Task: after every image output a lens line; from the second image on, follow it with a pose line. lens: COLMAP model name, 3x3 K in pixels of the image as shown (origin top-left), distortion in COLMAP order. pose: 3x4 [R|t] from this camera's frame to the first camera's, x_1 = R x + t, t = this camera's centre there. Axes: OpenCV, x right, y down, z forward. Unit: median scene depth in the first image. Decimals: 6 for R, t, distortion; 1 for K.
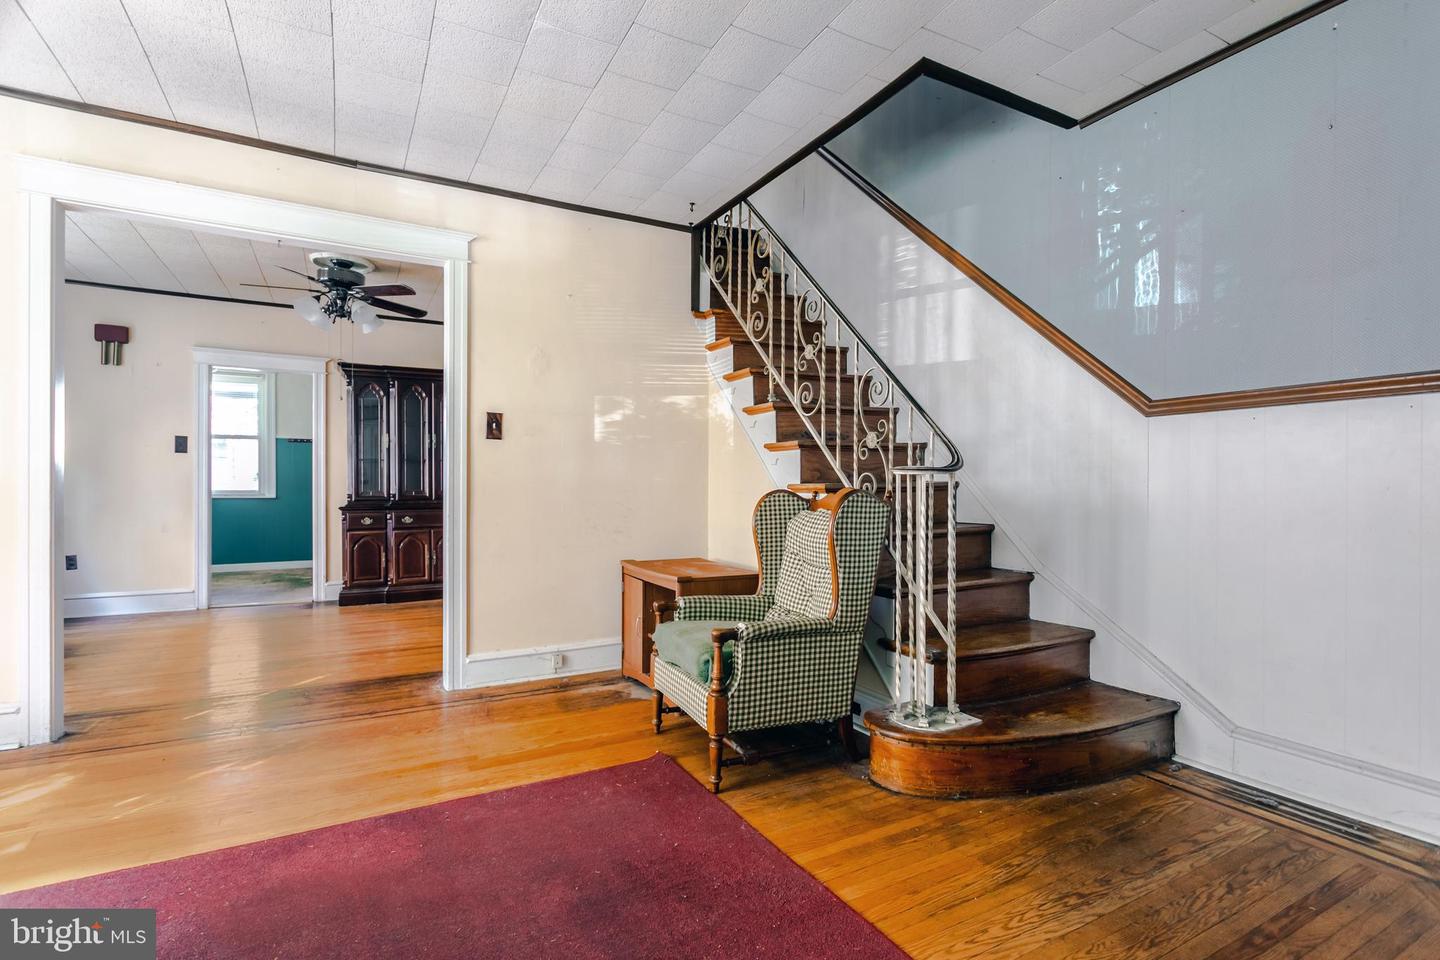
lens RADIAL K [[695.4, 0, 721.8], [0, 695.4, 484.7], [0, 0, 1]] dist [0.003911, -0.000020]
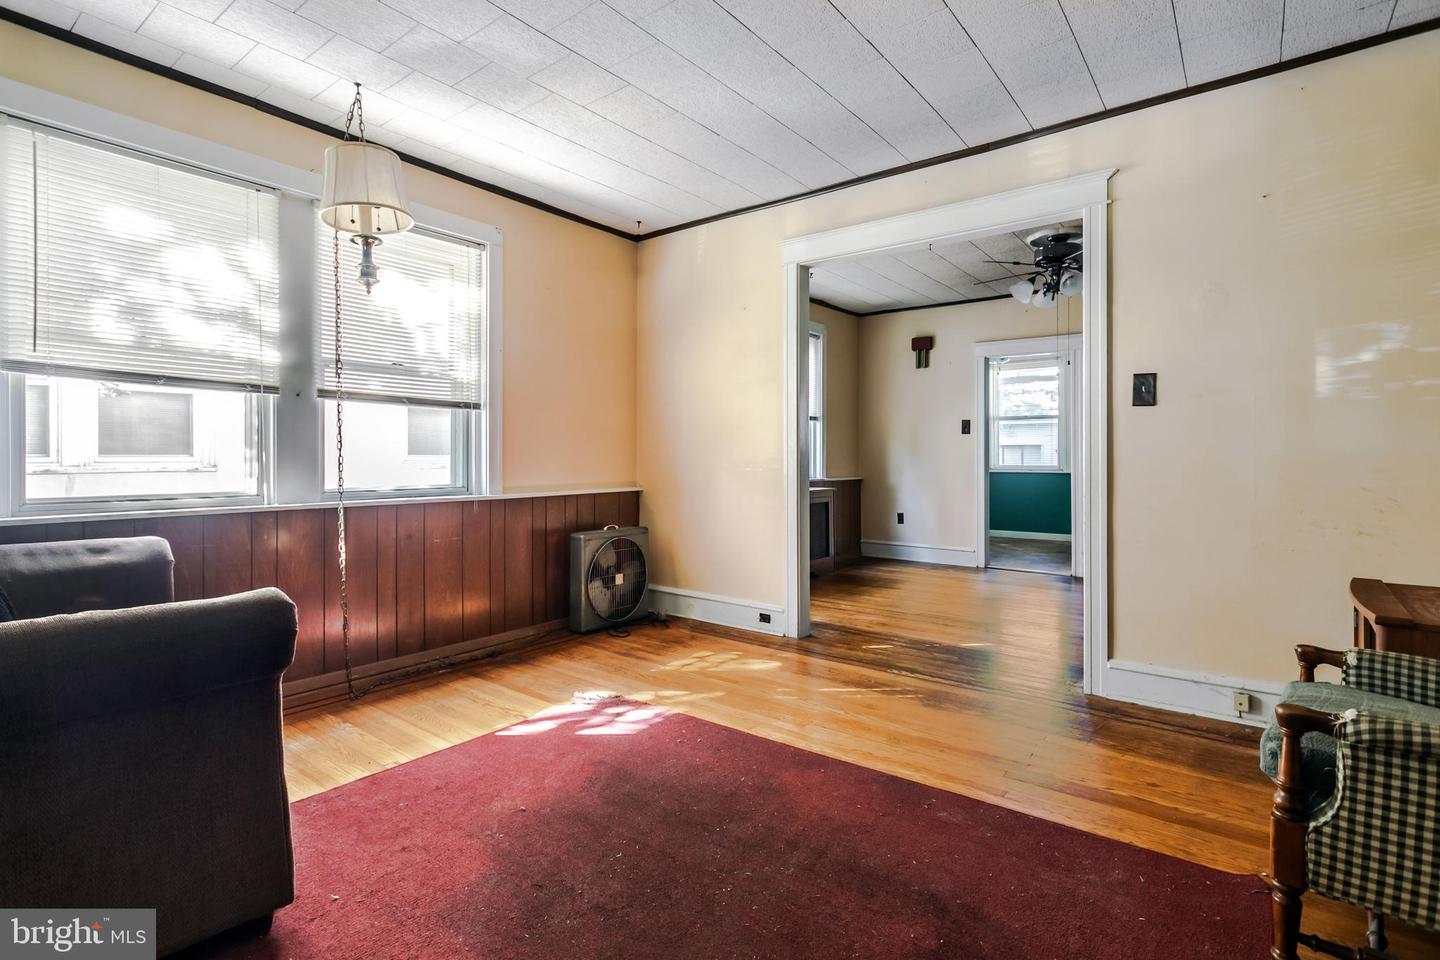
lens RADIAL K [[695.4, 0, 717.1], [0, 695.4, 458.0], [0, 0, 1]] dist [0.003911, -0.000020]
pose [[0.391567, -0.003809, -0.920142, 0.241909], [0.000852, 0.999993, -0.003777, -0.000642], [0.920149, 0.000695, 0.391567, 0.220124]]
